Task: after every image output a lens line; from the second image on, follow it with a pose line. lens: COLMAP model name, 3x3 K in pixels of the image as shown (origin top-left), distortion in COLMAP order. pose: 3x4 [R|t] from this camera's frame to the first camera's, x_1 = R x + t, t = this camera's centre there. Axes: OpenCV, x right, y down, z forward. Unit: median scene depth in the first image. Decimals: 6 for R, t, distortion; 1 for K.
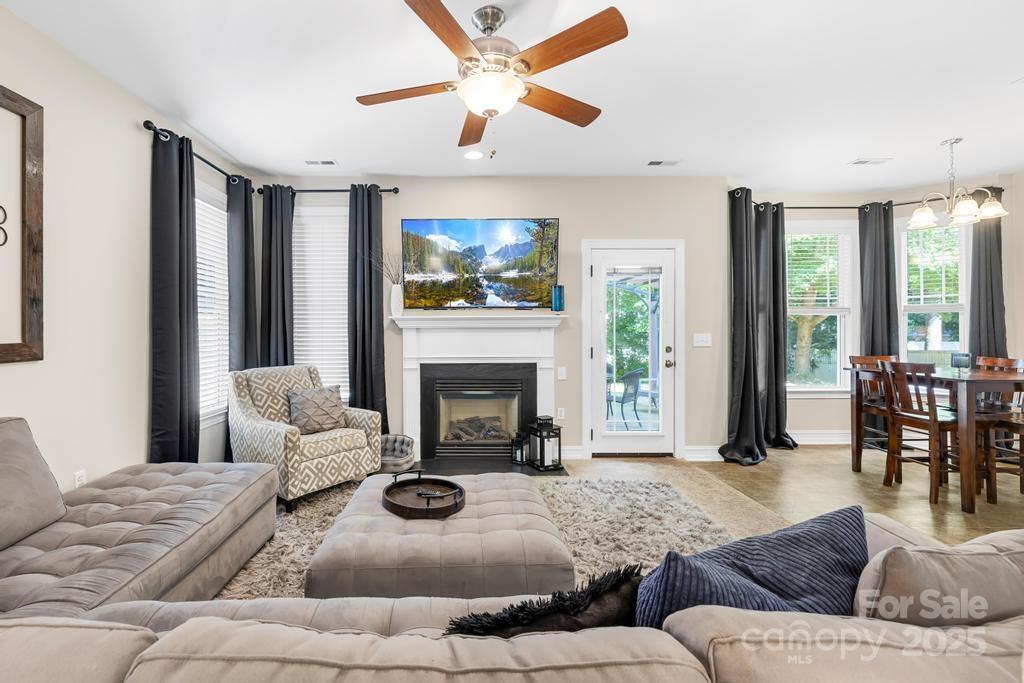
lens RADIAL K [[436.6, 0, 472.2], [0, 436.6, 328.7], [0, 0, 1]] dist [-0.001514, 0.000441]
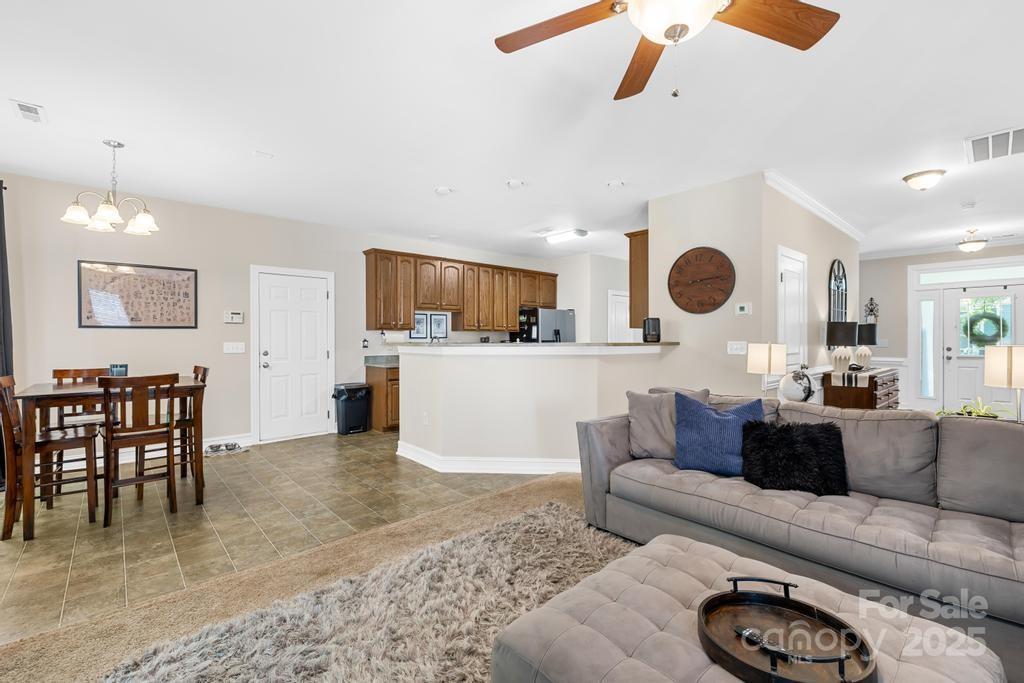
lens RADIAL K [[436.6, 0, 513.9], [0, 436.6, 344.5], [0, 0, 1]] dist [-0.001514, 0.000441]
pose [[-0.645820, -0.006998, 0.763458, -0.184796], [0.001454, 0.999945, 0.010396, 0.001811], [-0.763489, 0.007824, -0.645774, 0.856075]]
